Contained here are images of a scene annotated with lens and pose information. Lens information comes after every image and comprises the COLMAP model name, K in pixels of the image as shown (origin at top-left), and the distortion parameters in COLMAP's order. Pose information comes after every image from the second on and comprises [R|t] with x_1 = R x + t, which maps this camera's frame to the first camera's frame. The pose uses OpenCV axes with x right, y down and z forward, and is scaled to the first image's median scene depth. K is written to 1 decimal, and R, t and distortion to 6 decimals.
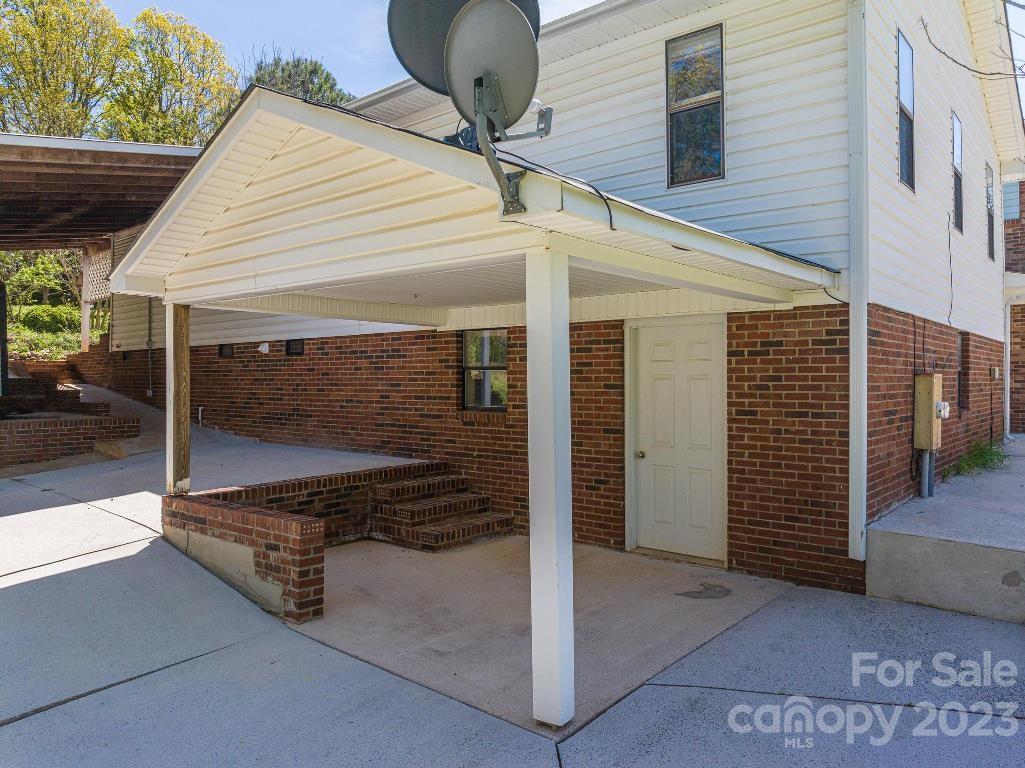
lens RADIAL K [[727.4, 0, 504.6], [0, 727.4, 352.6], [0, 0, 1]] dist [-0.011994, -0.005541]
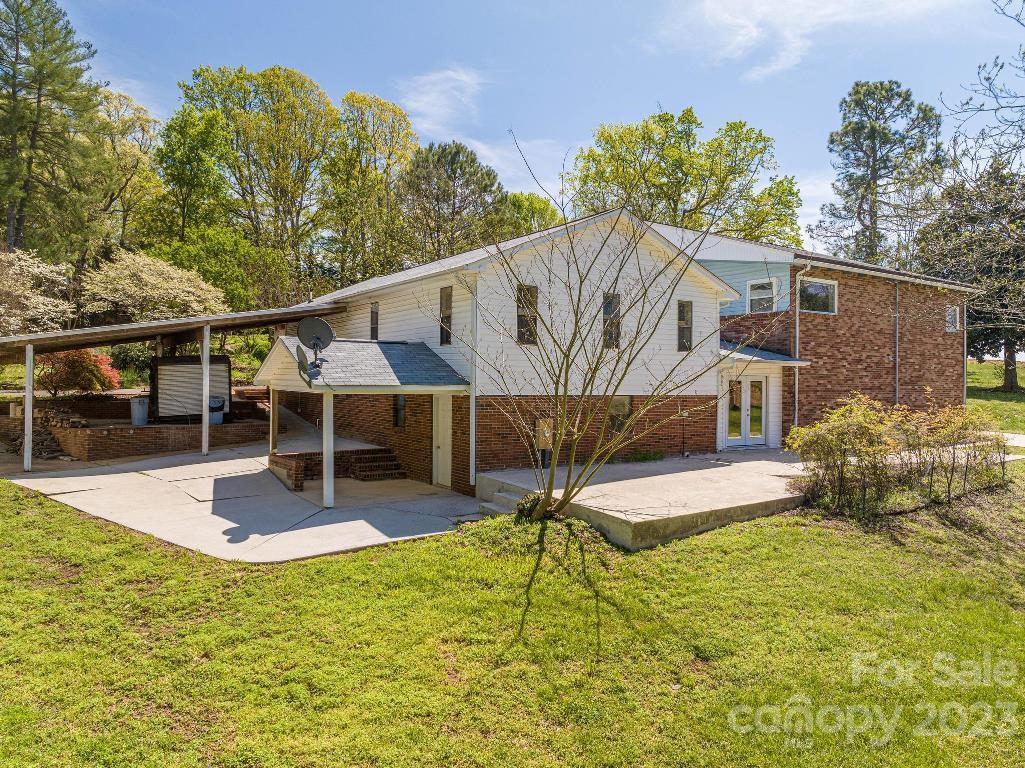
lens RADIAL K [[724.0, 0, 512.5], [0, 724.0, 384.0], [0, 0, 1]] dist [-0.023093, -0.001001]
pose [[0.963535, 0.014958, -0.267164, 0.713850], [-0.004674, 0.999225, 0.039089, -0.115662], [0.267541, -0.036415, 0.962858, -0.870376]]
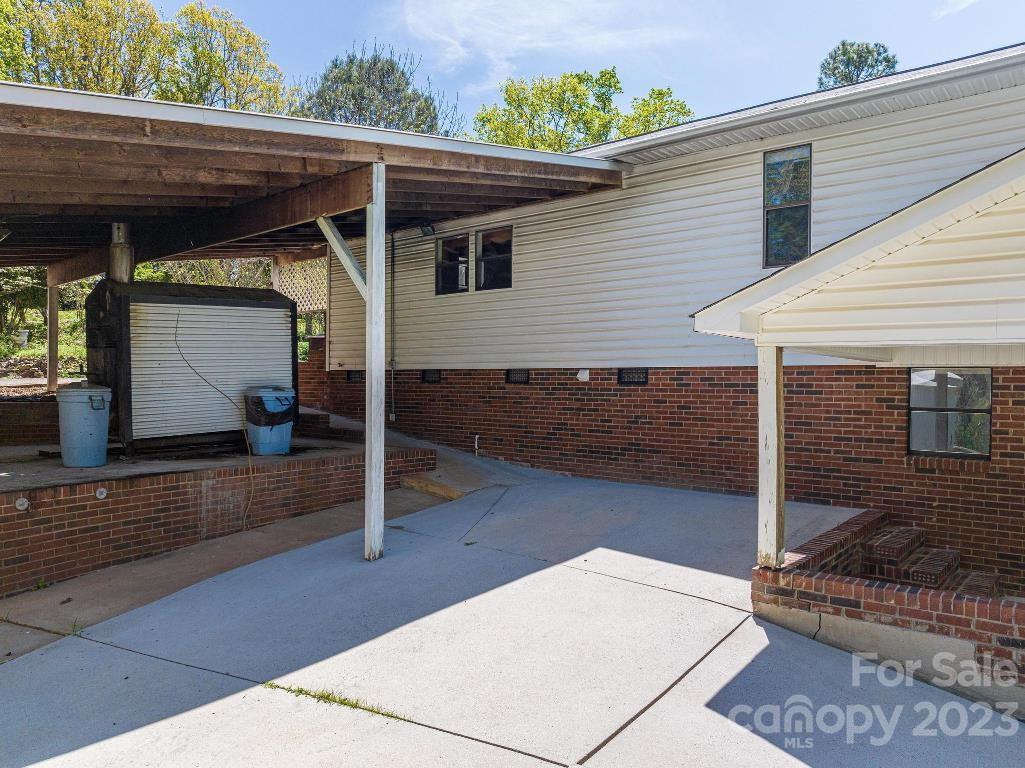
lens RADIAL K [[724.0, 0, 512.5], [0, 724.0, 384.0], [0, 0, 1]] dist [-0.023093, -0.001001]
pose [[0.999774, 0.010354, 0.018593, -0.454868], [-0.011050, 0.999228, 0.037698, -0.030052], [-0.018188, -0.037895, 0.999116, 0.090655]]
